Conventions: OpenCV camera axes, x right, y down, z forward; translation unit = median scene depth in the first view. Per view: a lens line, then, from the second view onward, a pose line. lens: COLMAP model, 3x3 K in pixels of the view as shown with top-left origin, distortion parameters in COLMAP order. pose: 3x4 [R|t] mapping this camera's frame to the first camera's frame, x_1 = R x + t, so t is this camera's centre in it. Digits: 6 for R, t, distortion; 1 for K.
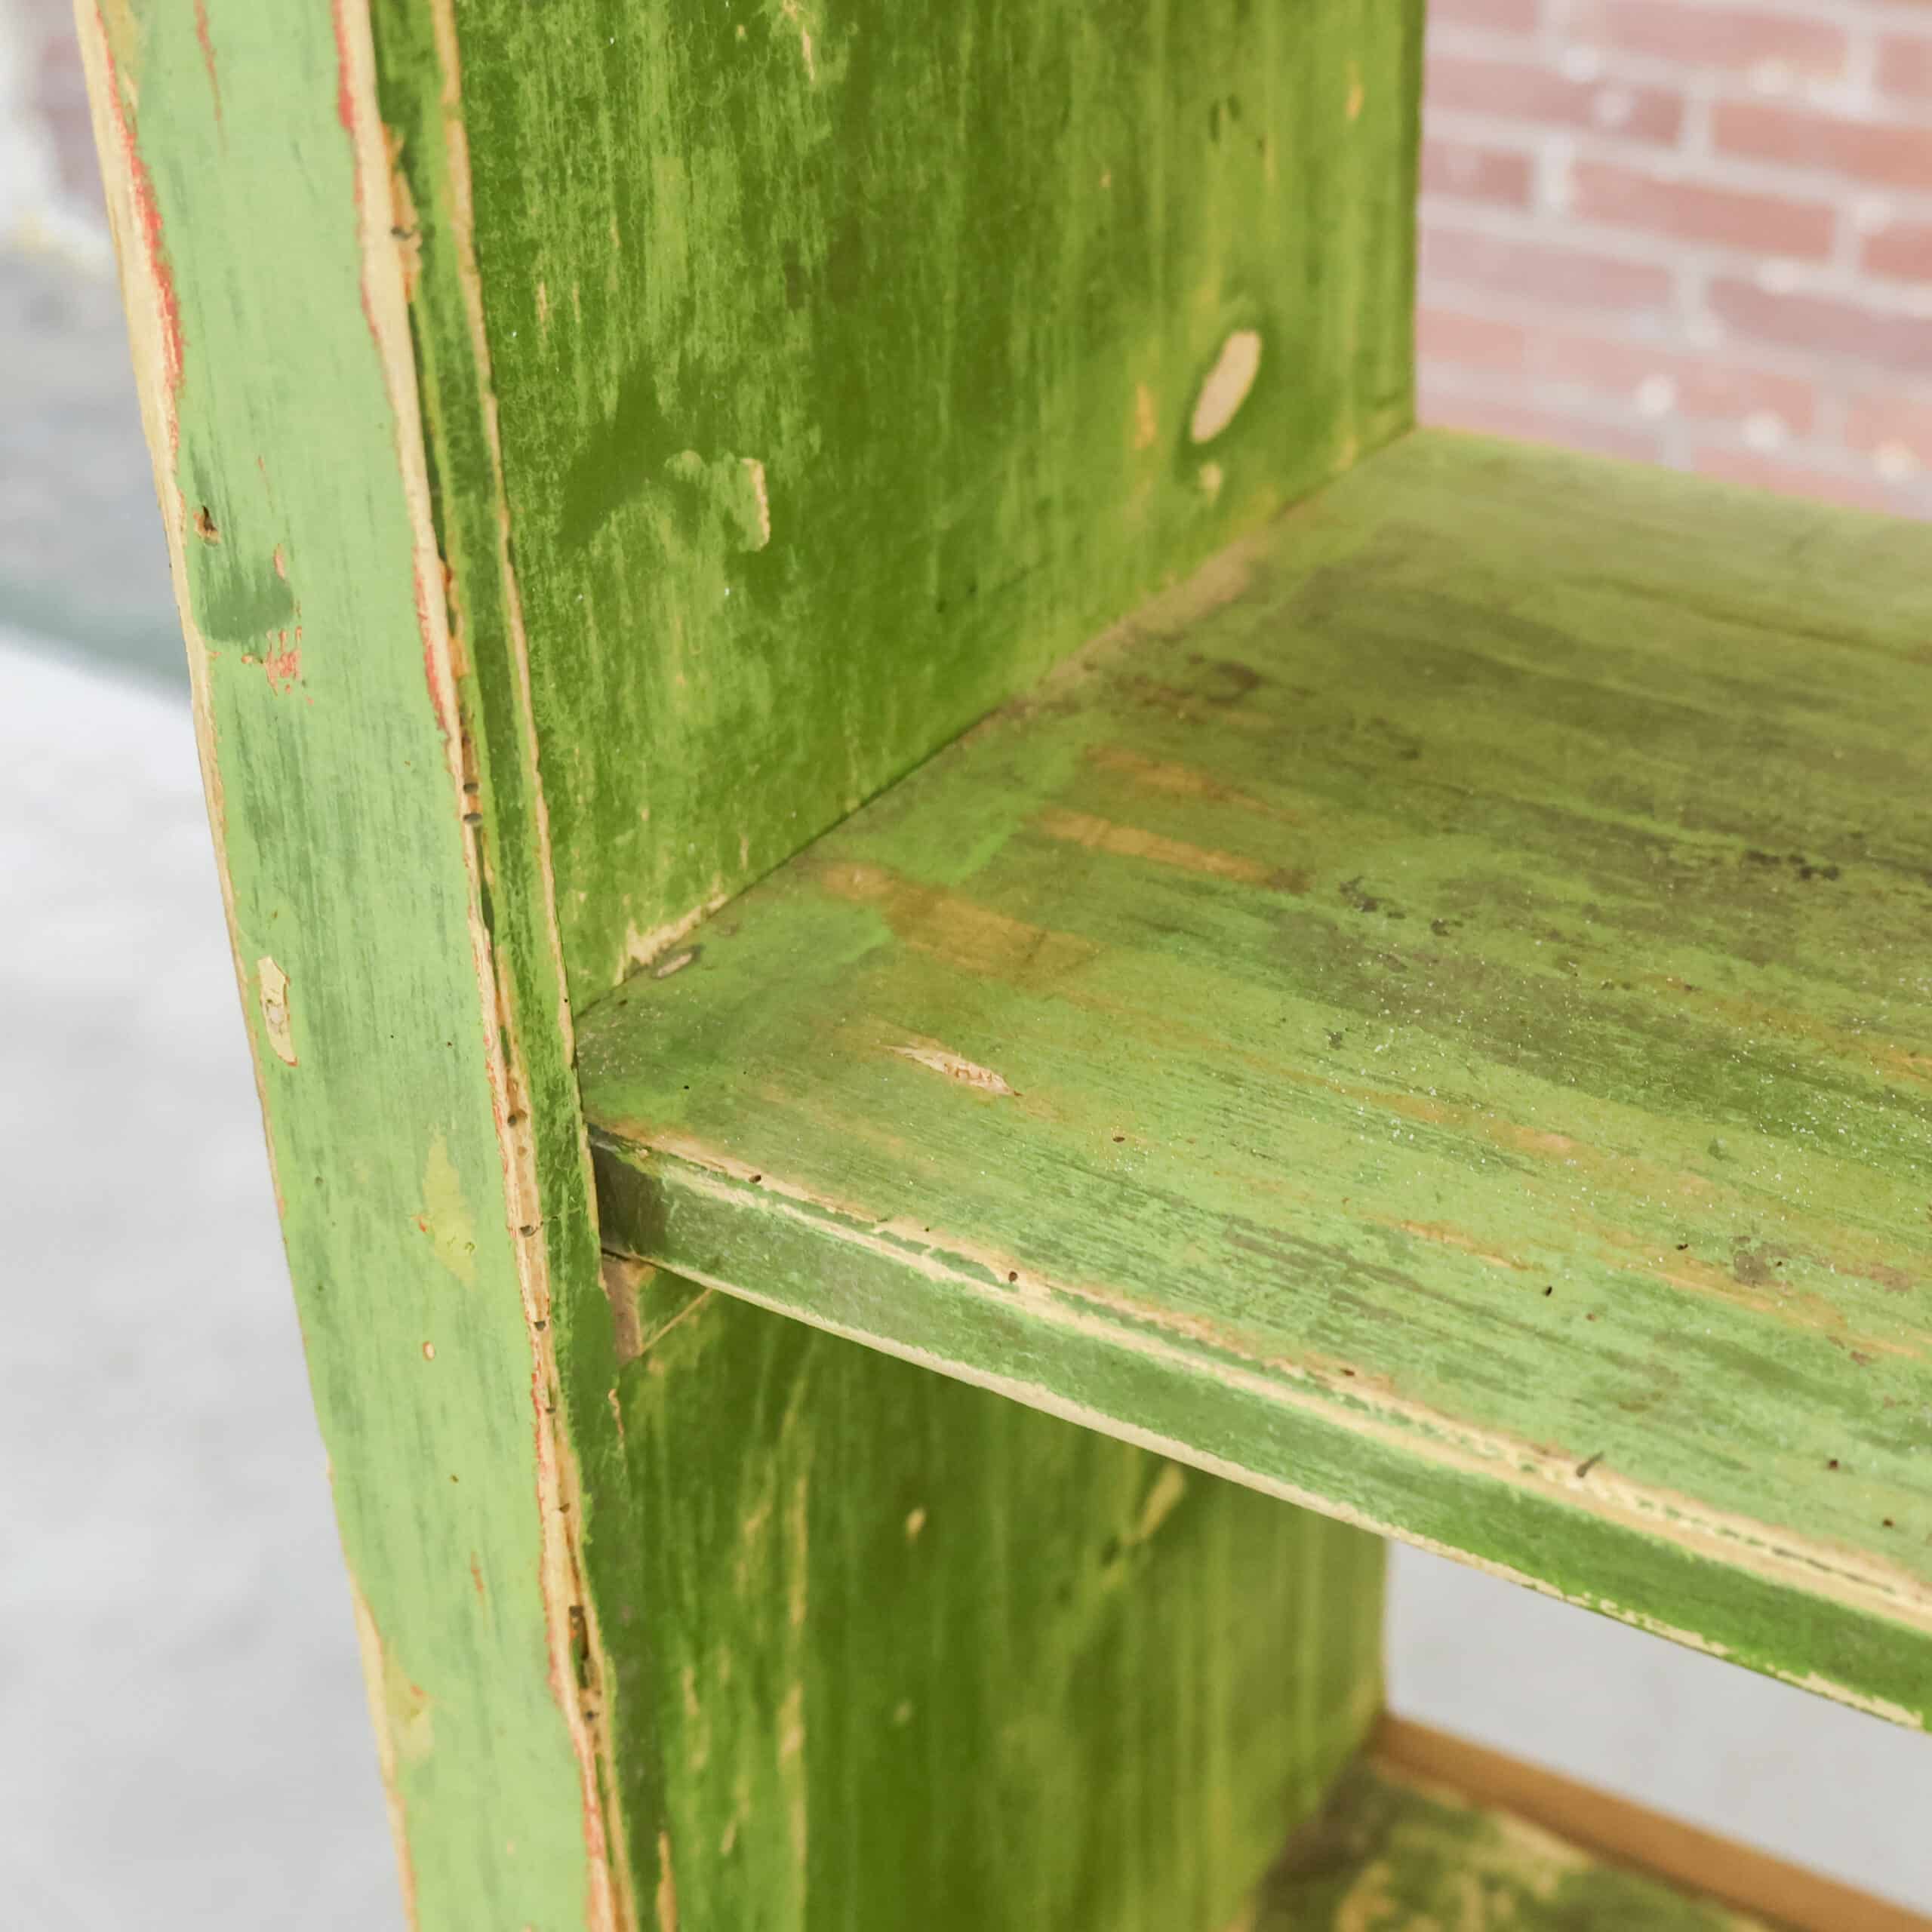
lens RADIAL K [[3011.5, 0, 1538.3], [0, 3011.5, 686.0], [0, 0, 1]] dist [-0.001825, 0.041696]
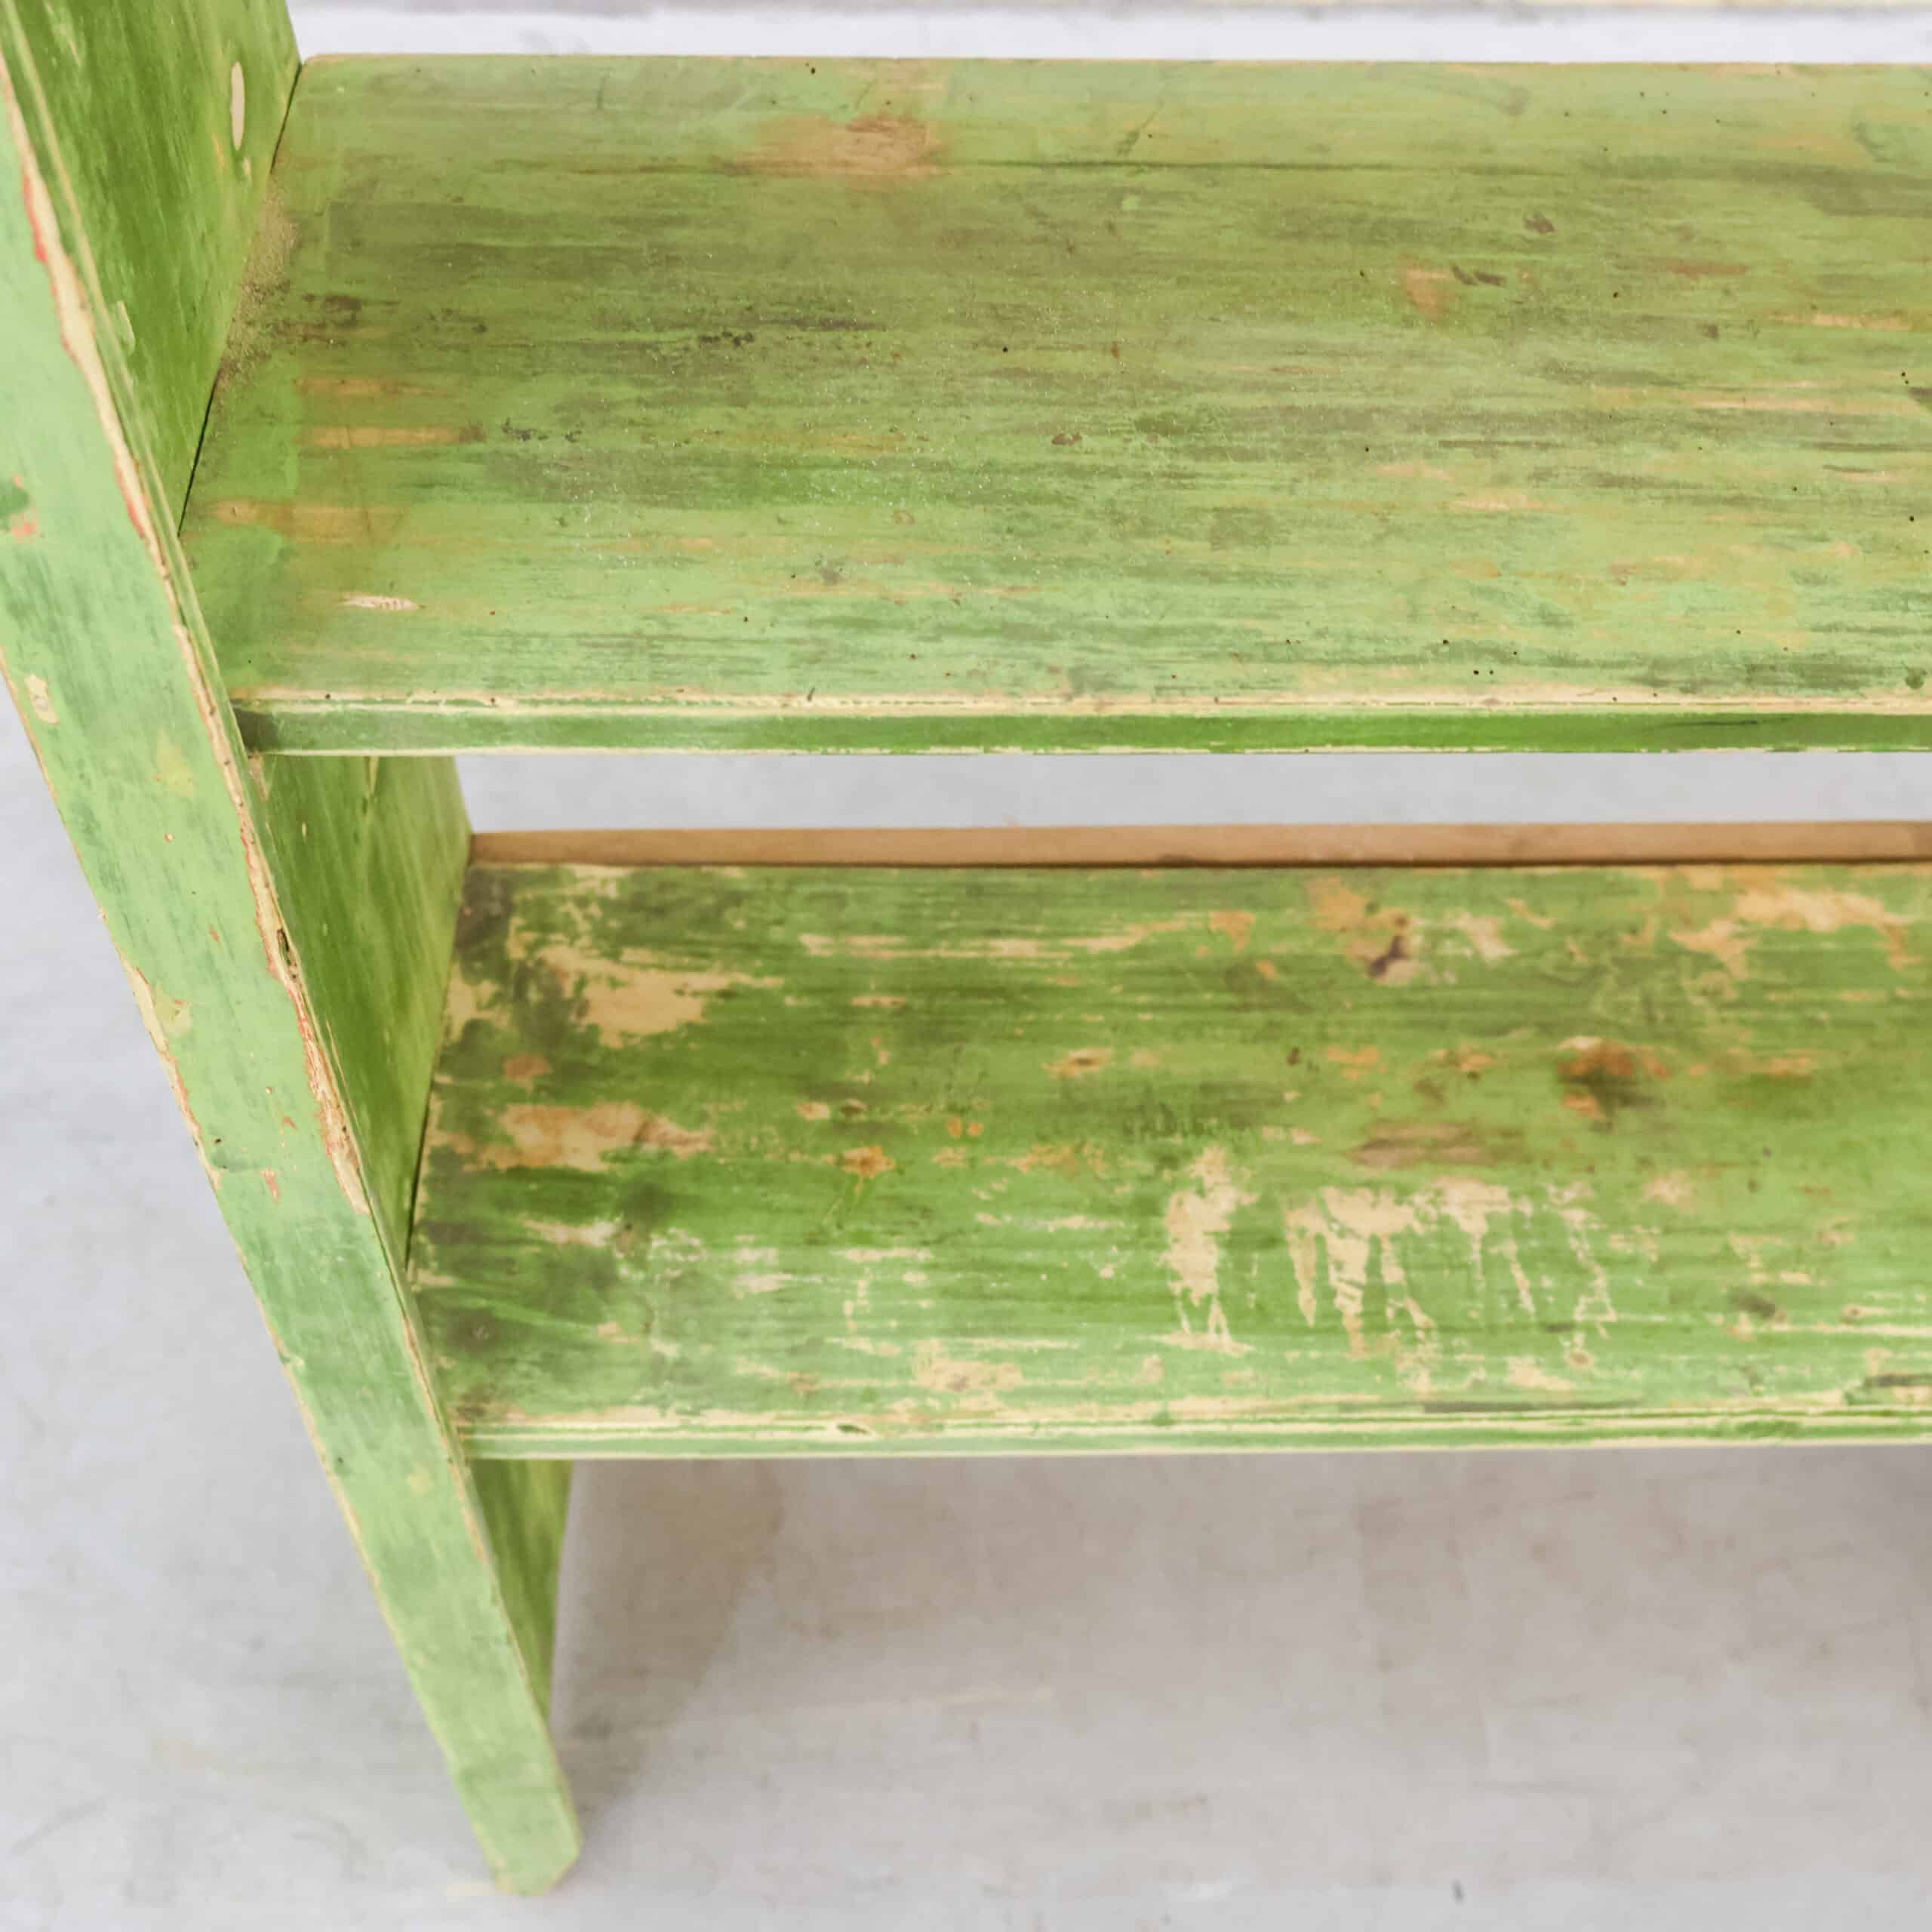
lens RADIAL K [[2443.0, 0, 1078.4], [0, 2443.0, 966.4], [0, 0, 1]] dist [0.015334, -0.021422]
pose [[0.886642, -0.364705, 0.284351, -0.334188], [0.201831, 0.858389, 0.471627, -0.314866], [-0.416088, -0.360774, 0.834693, -0.530867]]
